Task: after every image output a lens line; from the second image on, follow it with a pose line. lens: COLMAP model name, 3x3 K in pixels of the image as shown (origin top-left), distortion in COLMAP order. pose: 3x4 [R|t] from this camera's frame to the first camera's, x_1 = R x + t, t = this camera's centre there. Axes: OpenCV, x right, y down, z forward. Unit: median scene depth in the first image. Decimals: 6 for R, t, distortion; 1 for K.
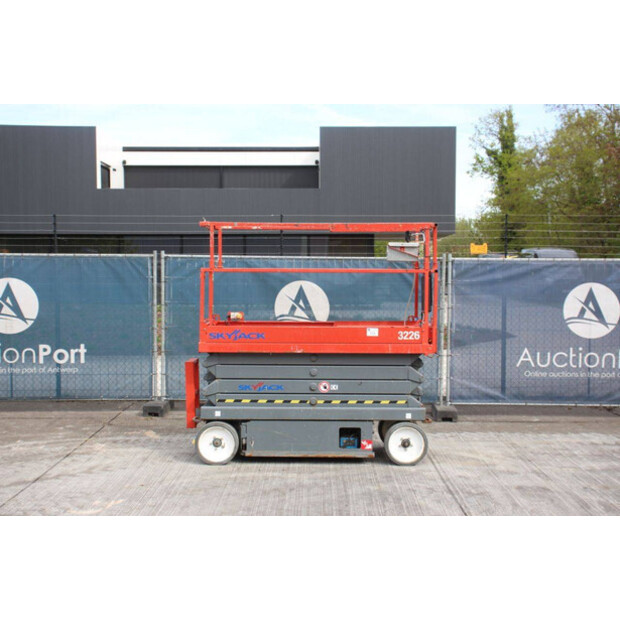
lens RADIAL K [[839.8, 0, 310.0], [0, 839.8, 310.0], [0, 0, 1]] dist [0.038154, 0.082877]
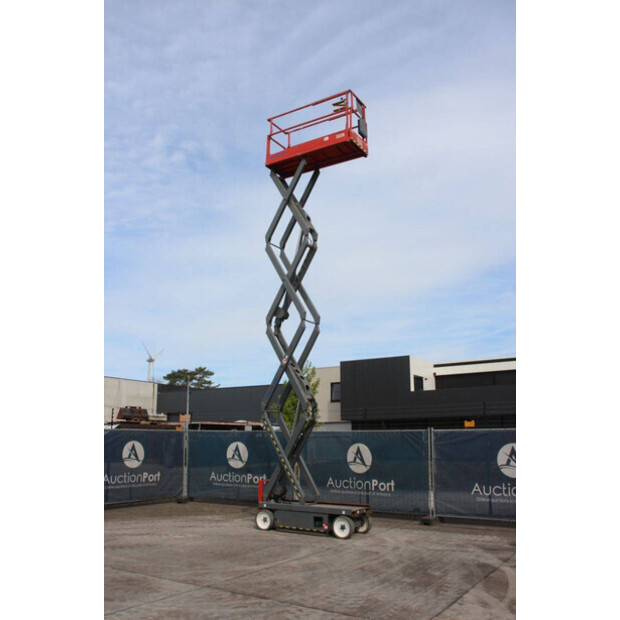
lens RADIAL K [[554.4, 0, 310.0], [0, 554.4, 310.0], [0, 0, 1]] dist [-0.156238, 0.173054]
pose [[0.844342, -0.125079, -0.521000, 0.757928], [-0.025472, 0.961901, -0.272209, 0.020005], [0.535198, 0.243108, 0.808988, -0.168526]]
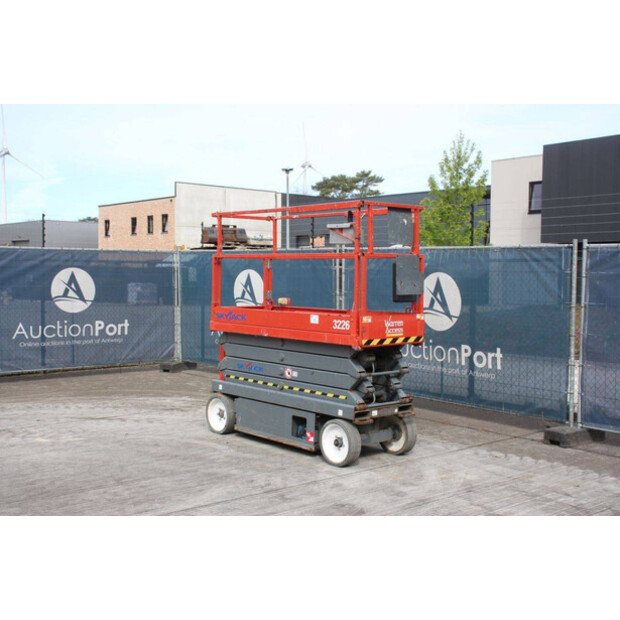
lens RADIAL K [[794.1, 0, 310.0], [0, 794.1, 310.0], [0, 0, 1]] dist [-0.034566, 0.350956]
pose [[0.664491, 0.038889, -0.746284, 0.732370], [-0.047261, 0.998833, 0.009968, 0.006825], [0.745800, 0.028647, 0.665553, 0.391622]]
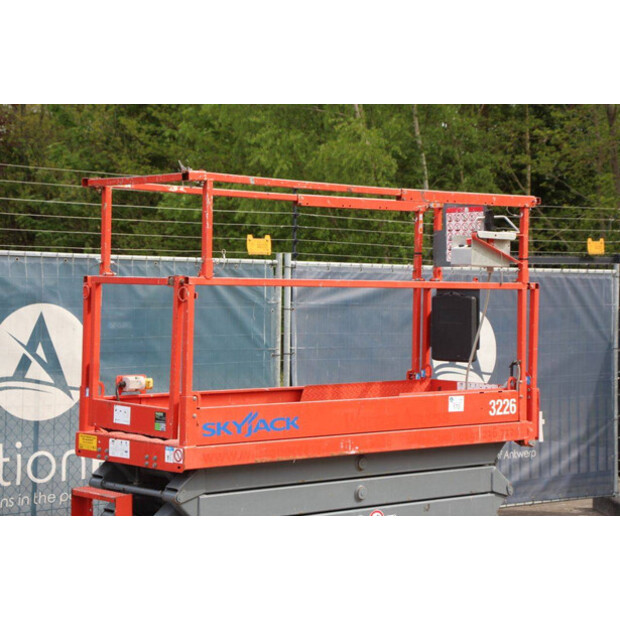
lens RADIAL K [[1424.9, 0, 310.0], [0, 1424.9, 310.0], [0, 0, 1]] dist [0.357891, 0.835695]
pose [[0.747886, -0.003892, 0.663815, -0.566590], [0.023076, 0.999531, -0.020139, -0.015338], [-0.663425, 0.030380, 0.747625, 0.396921]]
